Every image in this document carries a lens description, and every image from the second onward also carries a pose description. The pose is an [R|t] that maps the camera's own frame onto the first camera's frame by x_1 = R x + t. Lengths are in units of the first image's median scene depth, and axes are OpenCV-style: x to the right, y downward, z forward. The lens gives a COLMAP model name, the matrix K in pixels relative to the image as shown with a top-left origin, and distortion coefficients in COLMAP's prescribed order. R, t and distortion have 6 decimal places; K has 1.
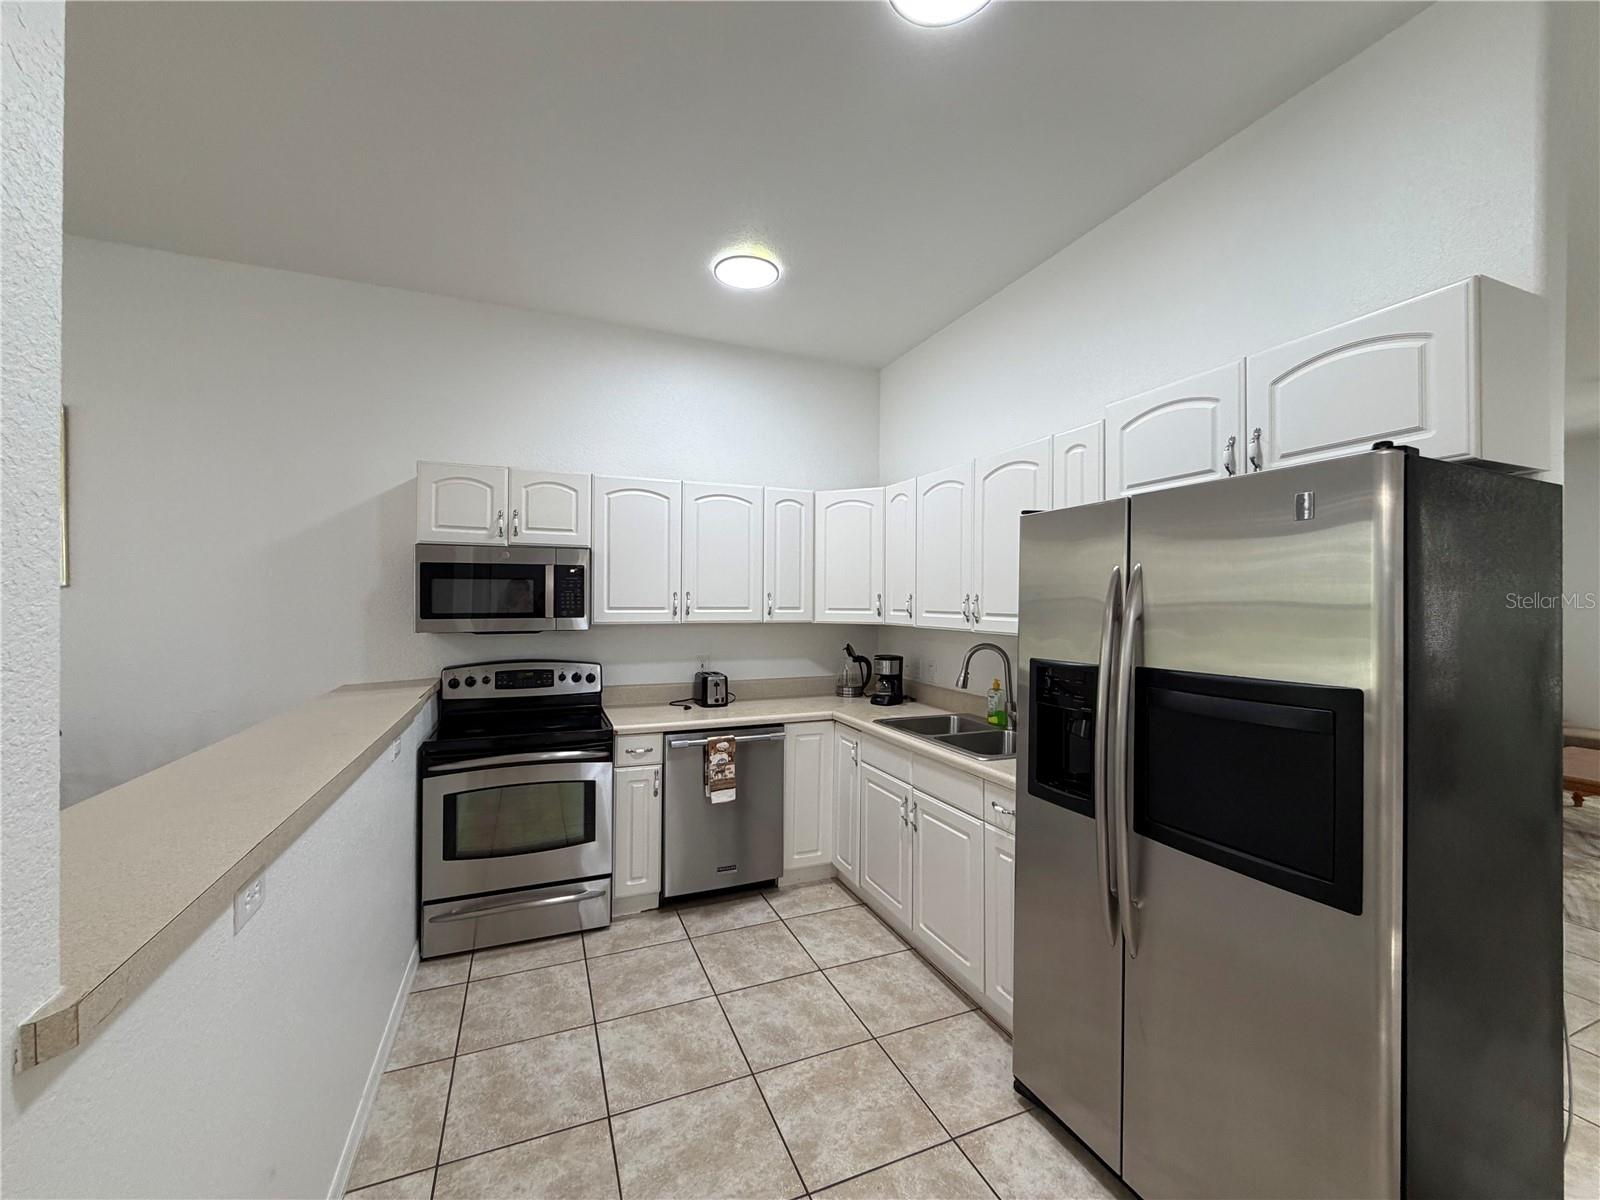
lens RADIAL K [[637.0, 0, 793.5], [0, 637.0, 603.6], [0, 0, 1]] dist [0.003163, -0.000026]
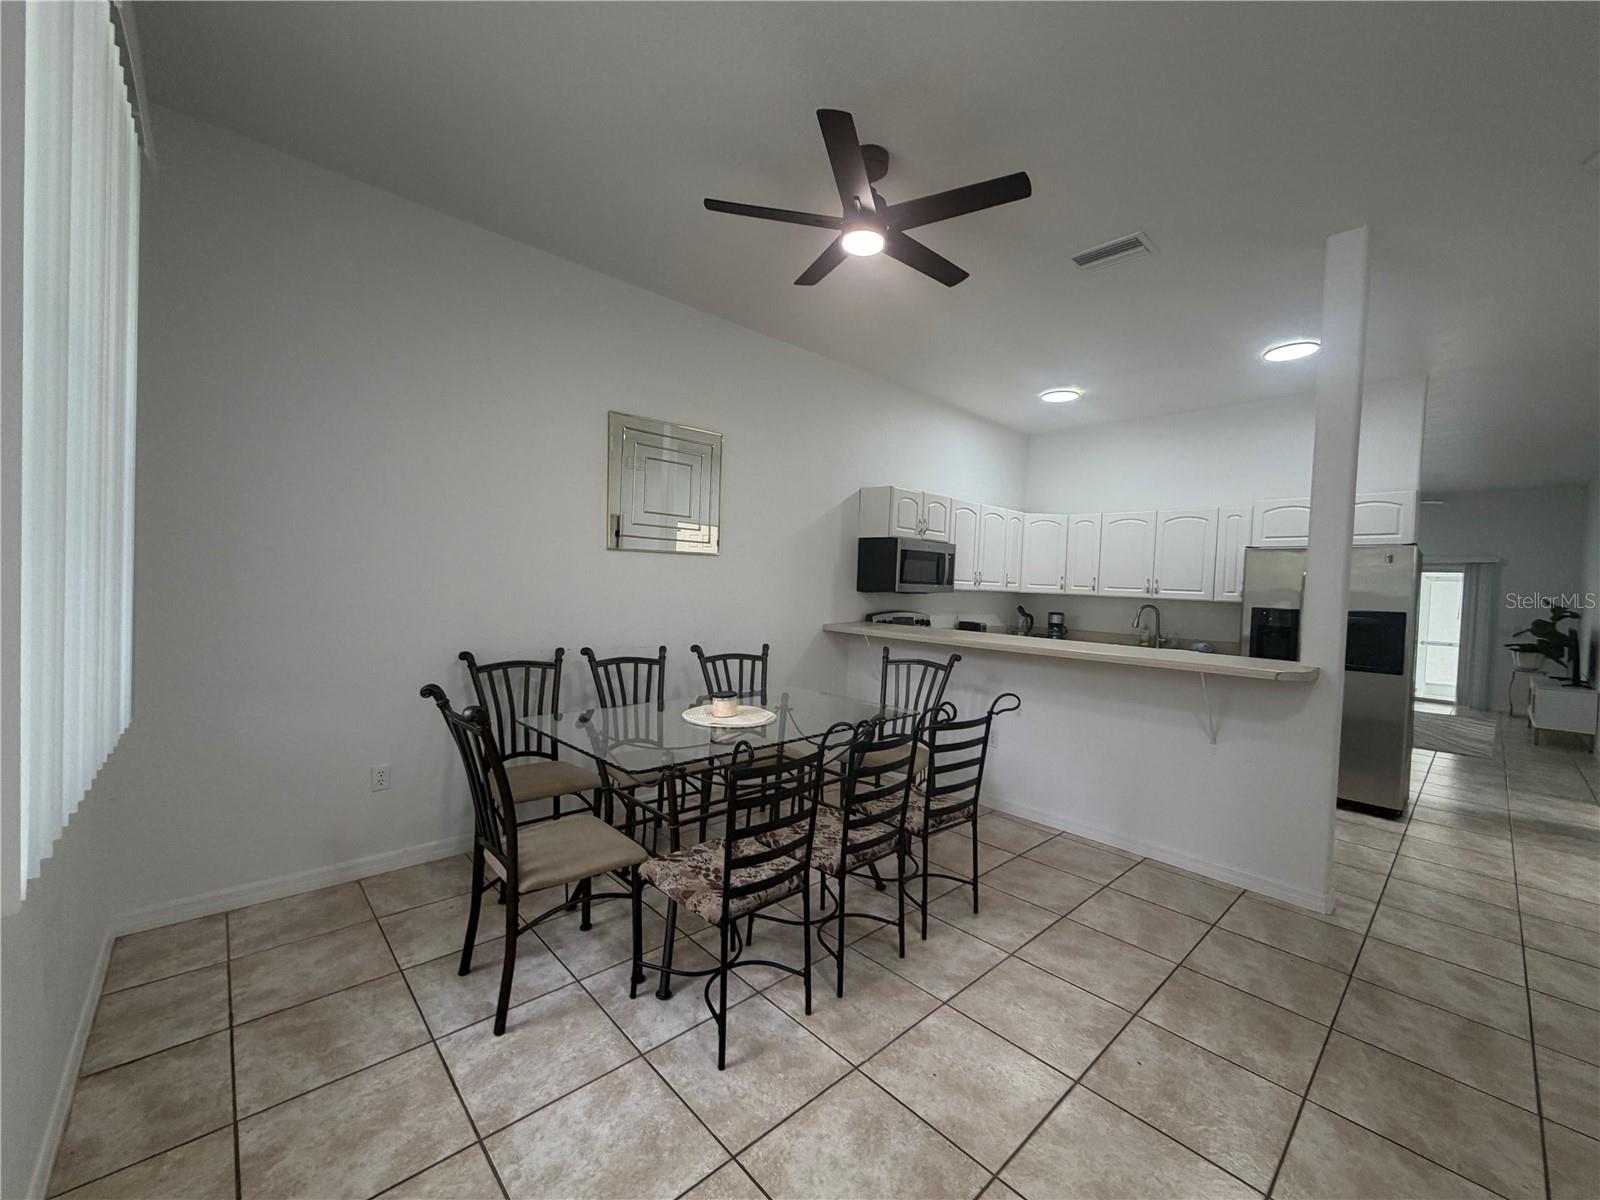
lens RADIAL K [[637.0, 0, 798.3], [0, 637.0, 596.9], [0, 0, 1]] dist [0.003163, -0.000026]
pose [[0.932150, 0.022097, 0.361396, -1.270979], [-0.031936, 0.999264, 0.021272, 0.029209], [-0.360660, -0.031370, 0.932170, -0.392020]]
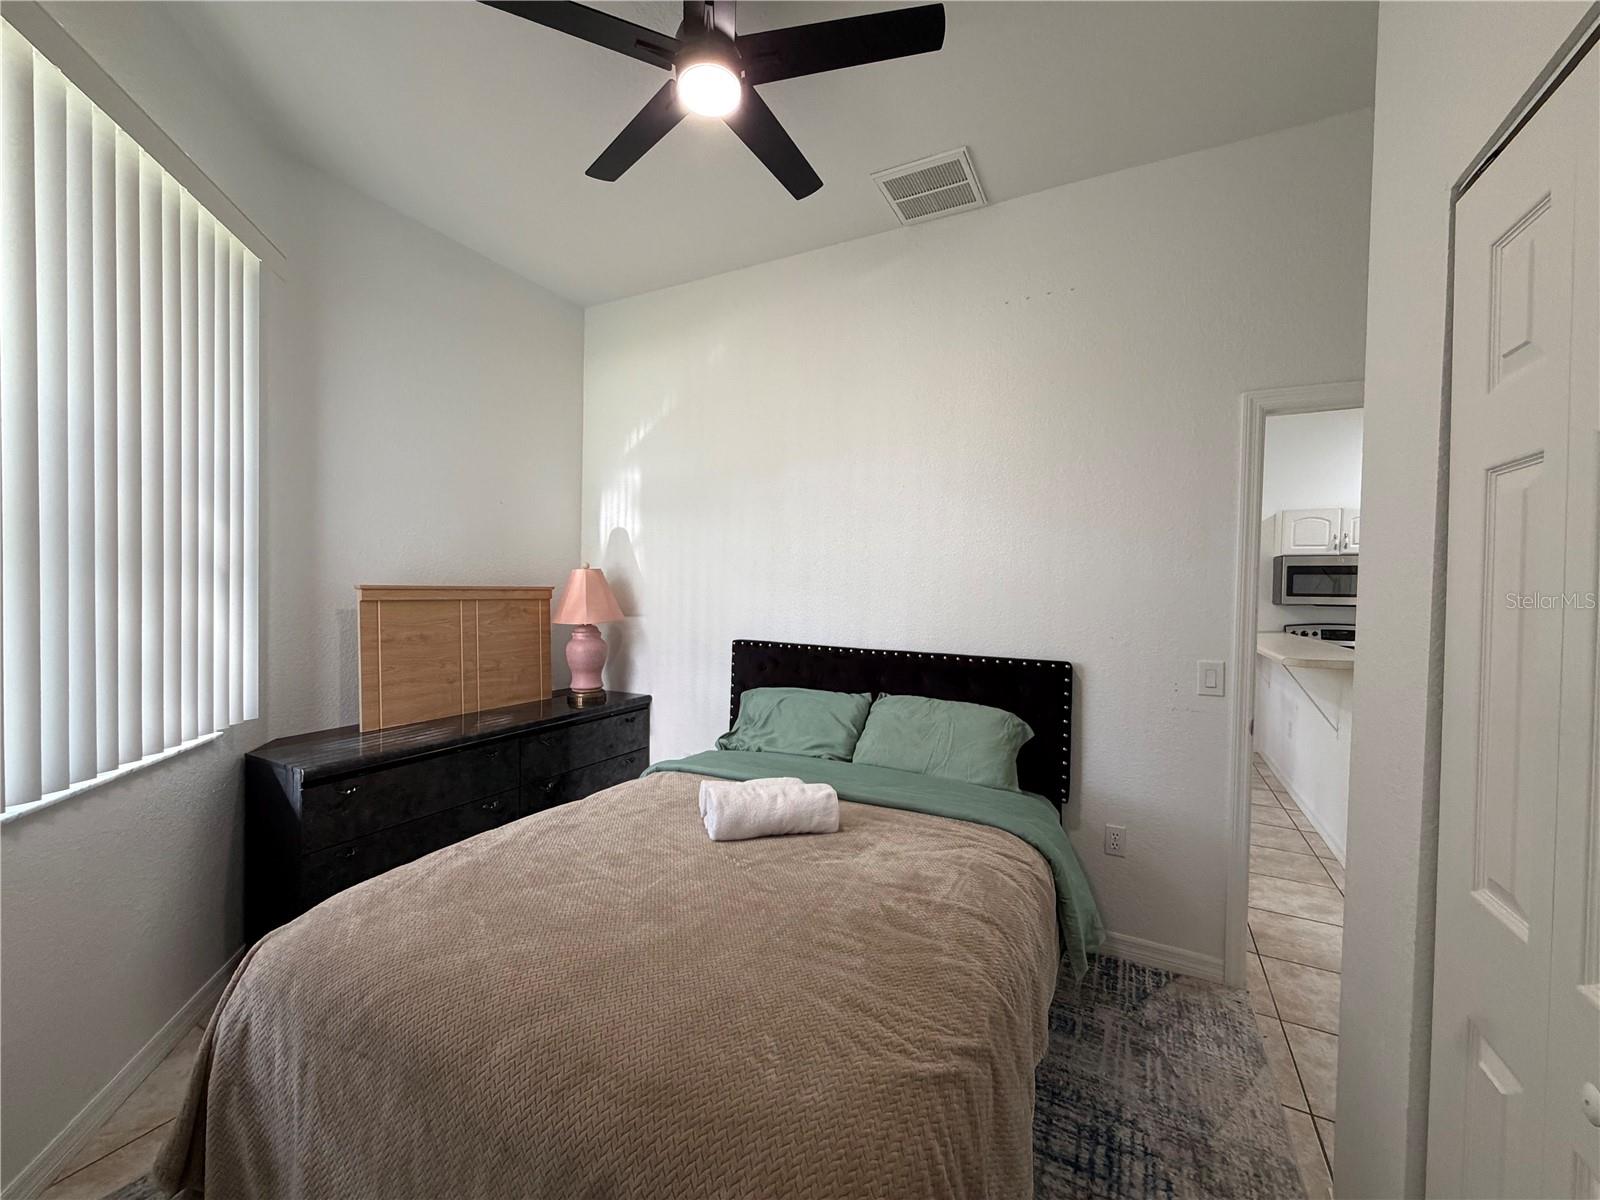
lens RADIAL K [[637.0, 0, 797.4], [0, 637.0, 601.6], [0, 0, 1]] dist [0.003163, -0.000026]
pose [[0.643424, 0.021510, -0.765208, -0.069597], [-0.015891, 0.999765, 0.014742, 0.030963], [0.765345, 0.002674, 0.643615, -1.151713]]
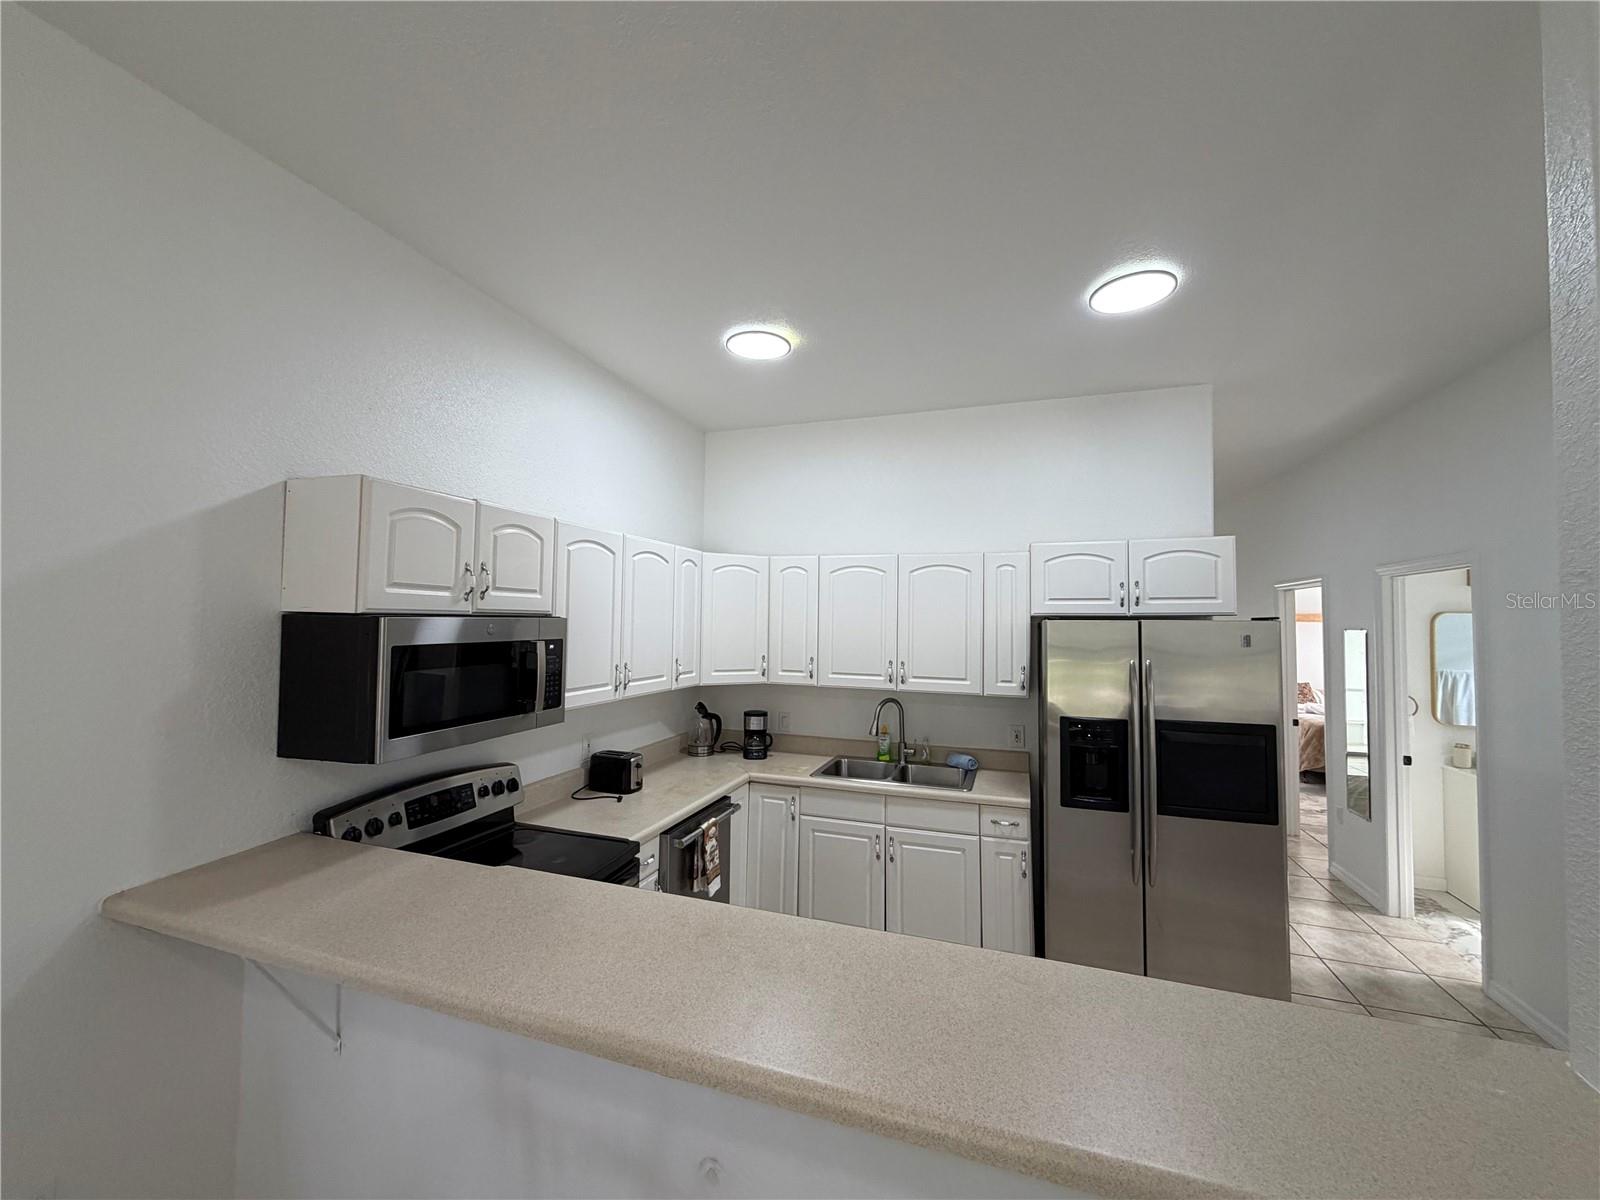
lens RADIAL K [[637.0, 0, 789.1], [0, 637.0, 604.8], [0, 0, 1]] dist [0.003163, -0.000026]
pose [[0.664743, 0.022715, 0.746727, -0.702696], [-0.005743, 0.999663, -0.025297, -0.080854], [-0.747050, 0.012528, 0.664649, 0.278241]]
